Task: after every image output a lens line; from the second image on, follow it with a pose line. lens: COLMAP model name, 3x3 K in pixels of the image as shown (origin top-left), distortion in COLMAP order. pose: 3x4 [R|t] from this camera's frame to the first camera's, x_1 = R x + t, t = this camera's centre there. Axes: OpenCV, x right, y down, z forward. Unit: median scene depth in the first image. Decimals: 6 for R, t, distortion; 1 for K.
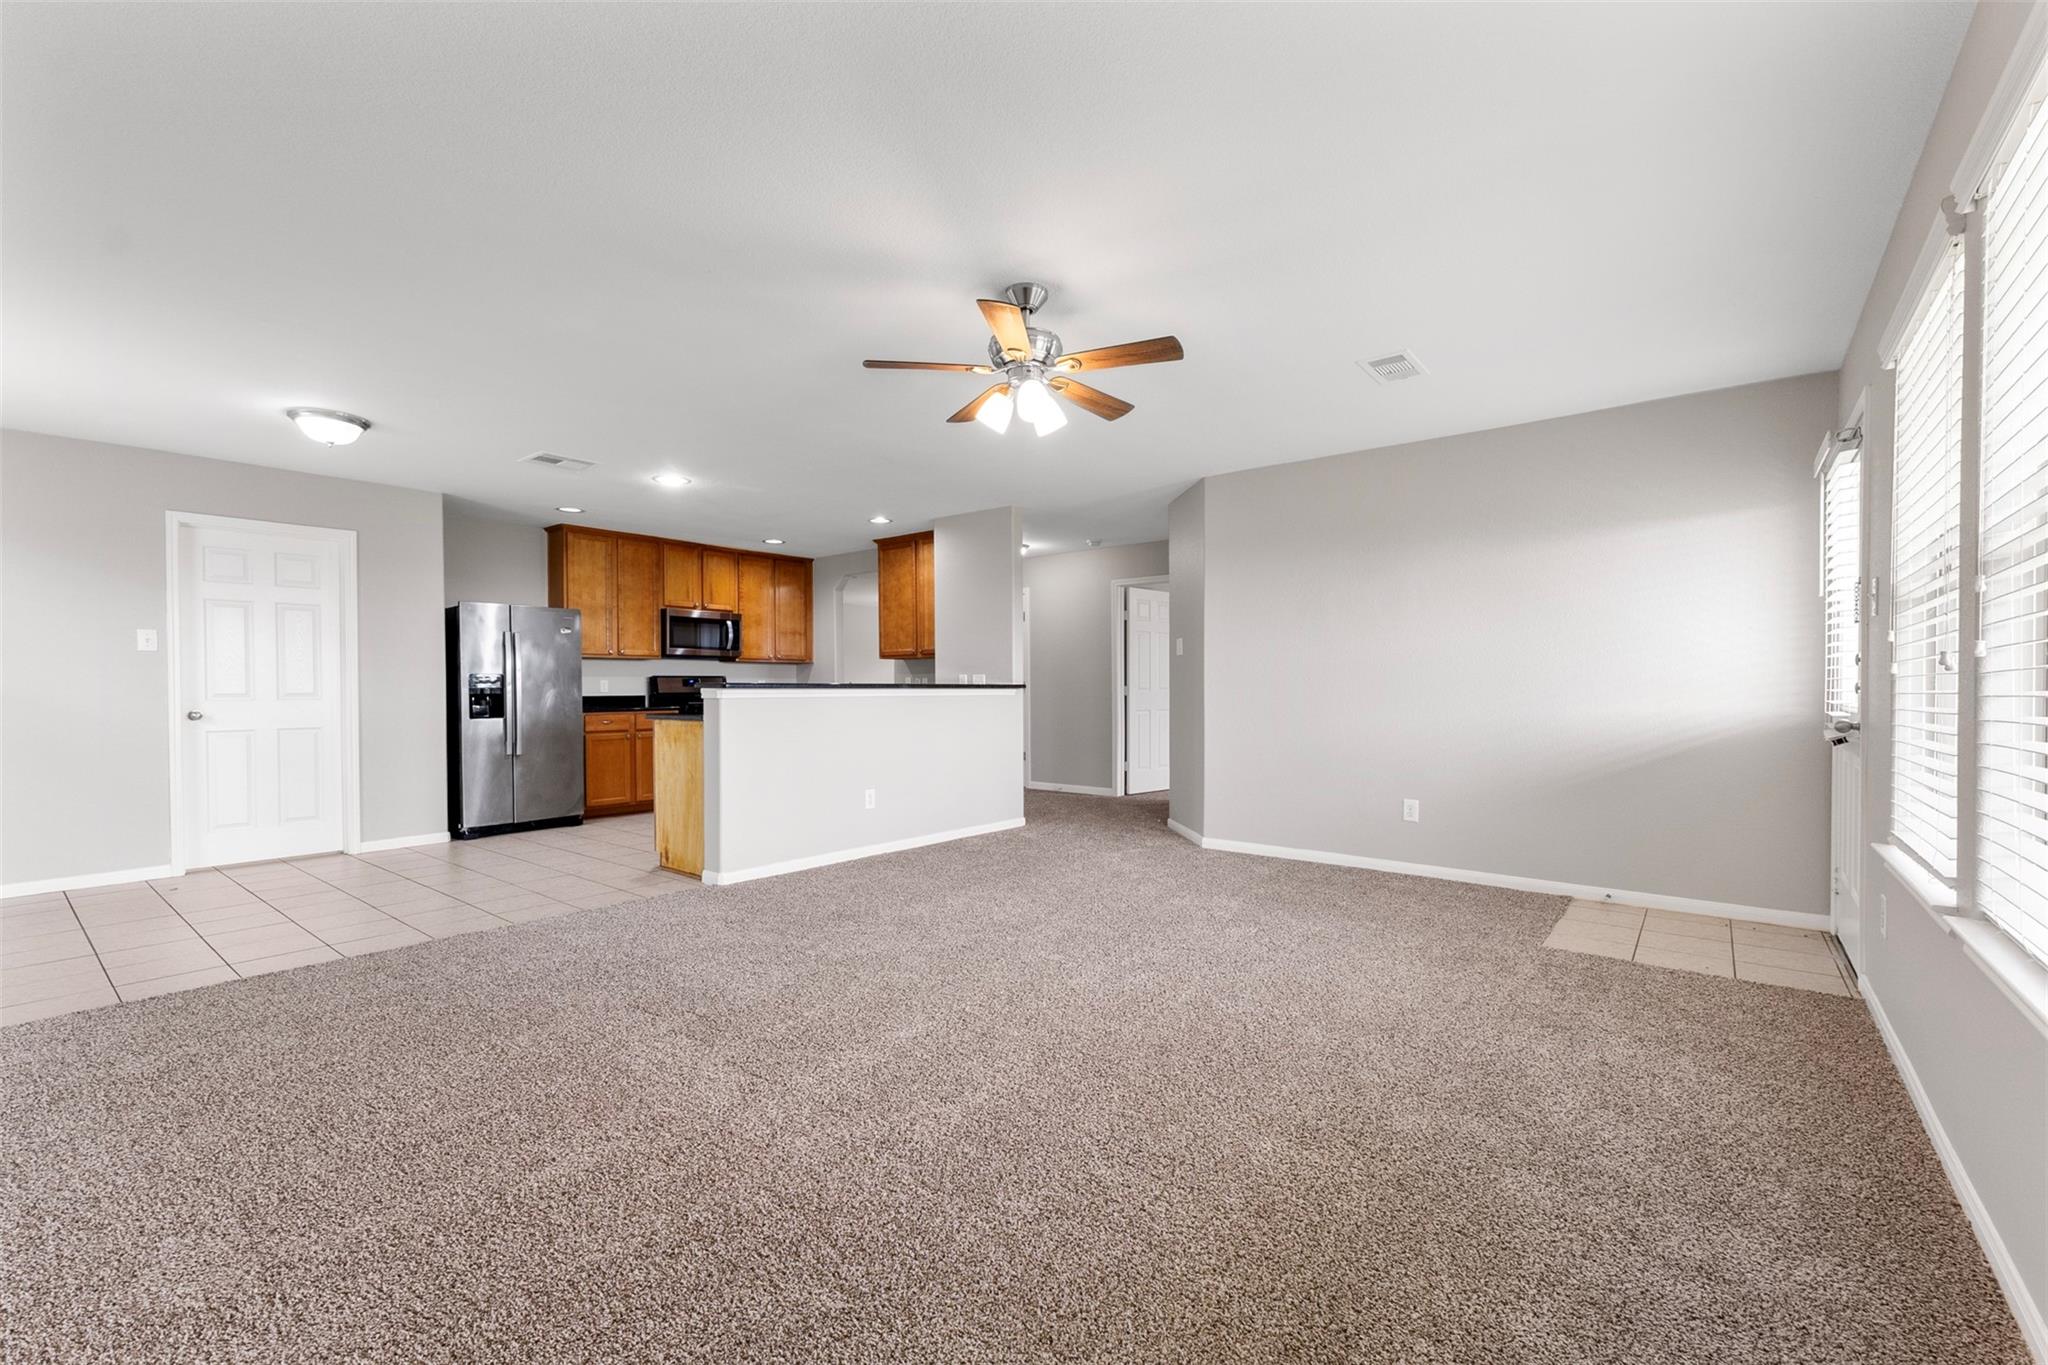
lens RADIAL K [[861.2, 0, 1020.9], [0, 861.2, 692.3], [0, 0, 1]] dist [0.010844, -0.000120]
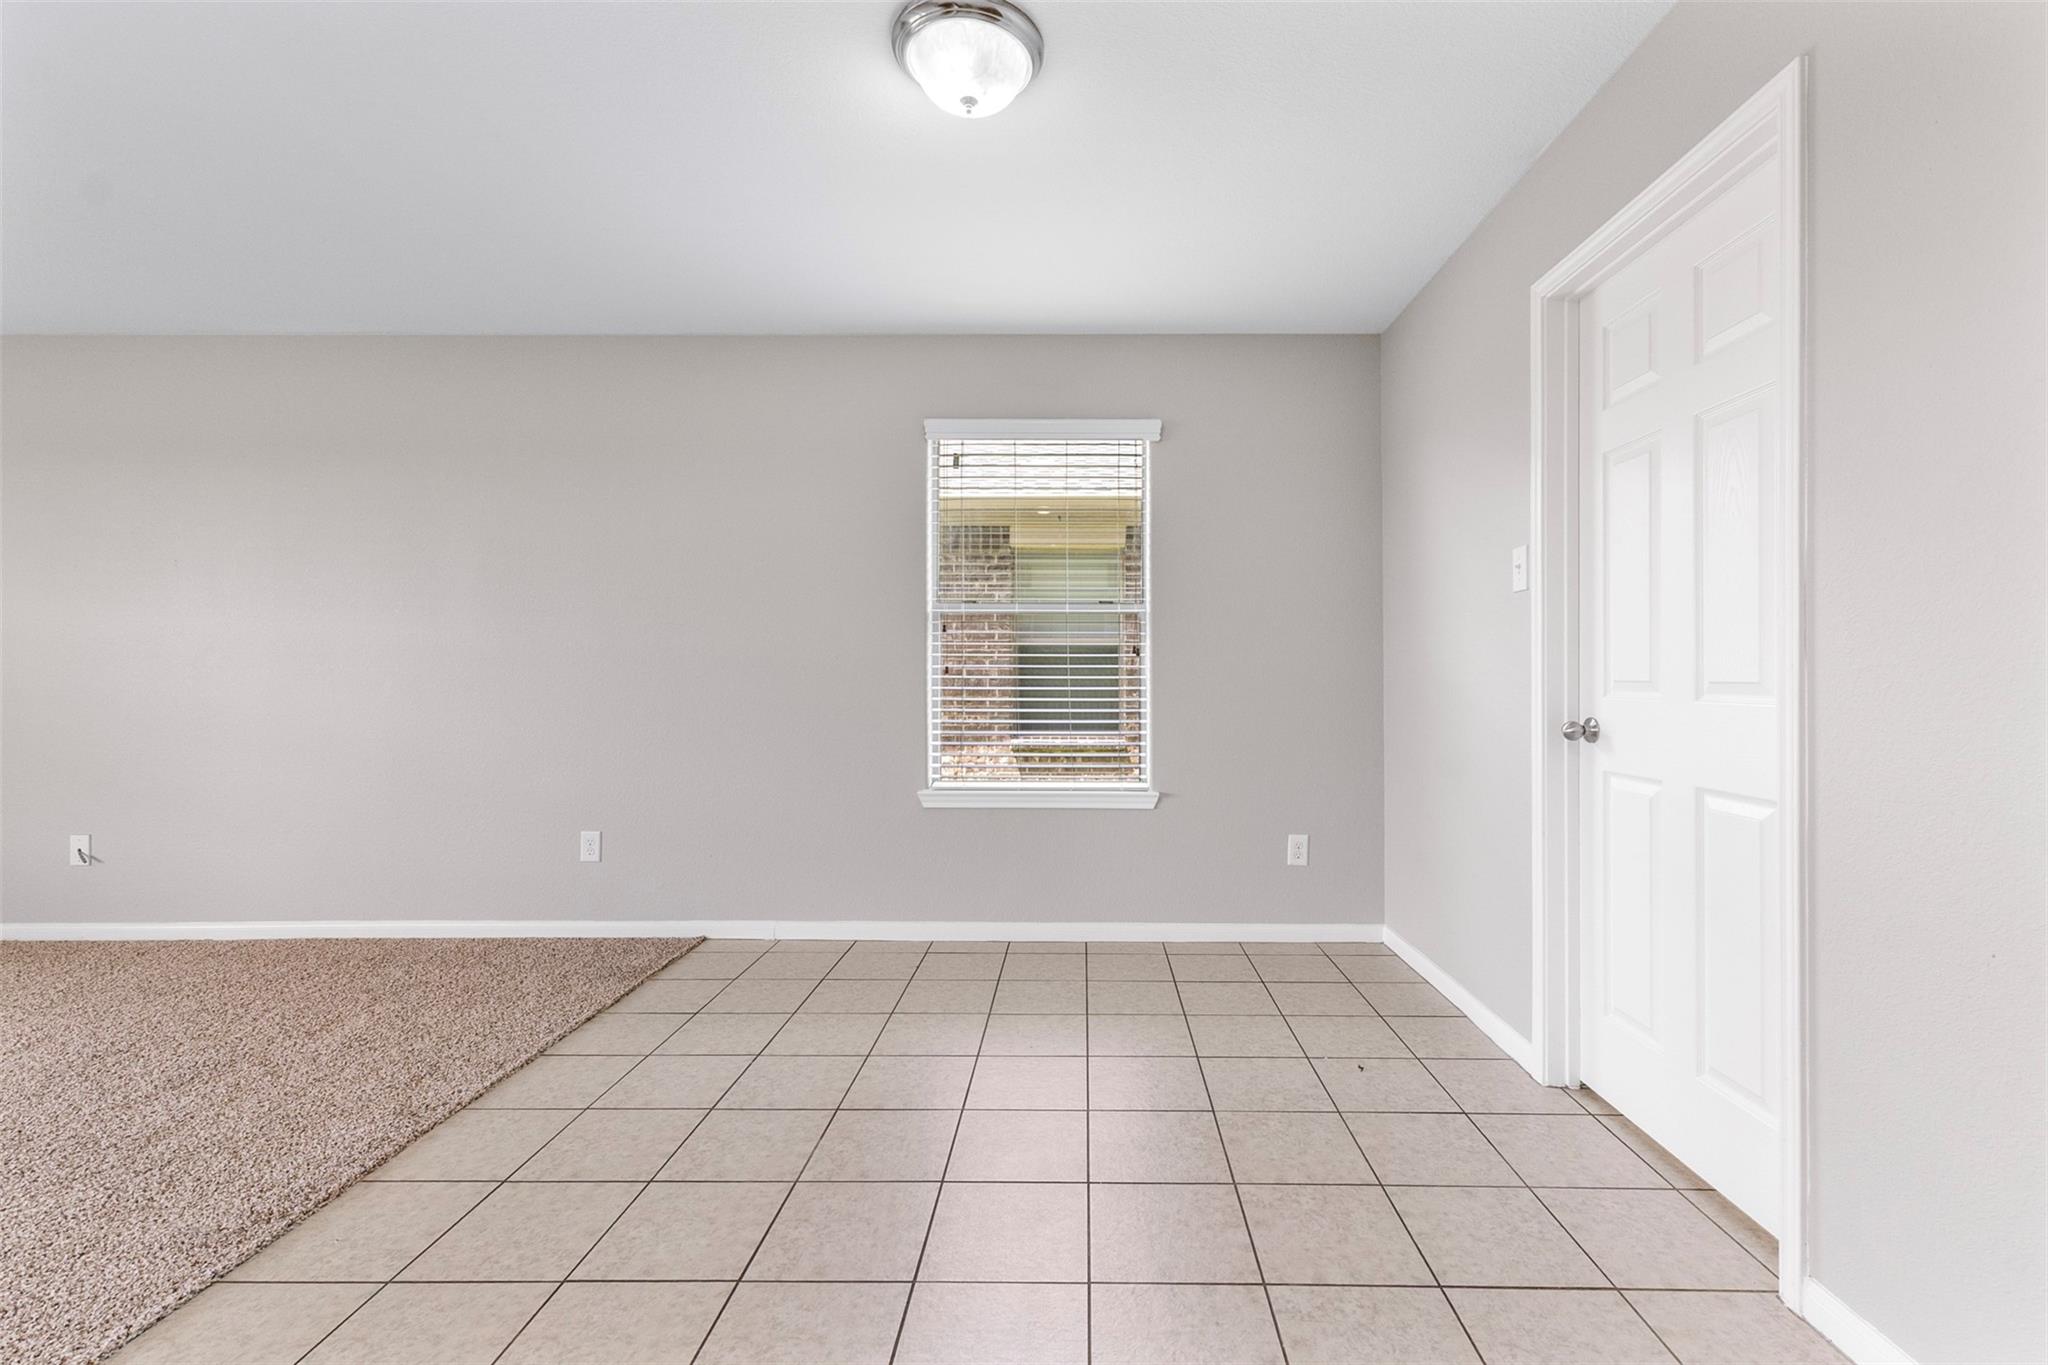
lens RADIAL K [[885.0, 0, 1080.3], [0, 885.0, 667.6], [0, 0, 1]] dist [0.011323, -0.000184]
pose [[-0.775740, 0.002464, -0.631048, -0.395415], [-0.000144, 0.999992, 0.004082, -0.005051], [0.631053, 0.003257, -0.775733, 0.973311]]
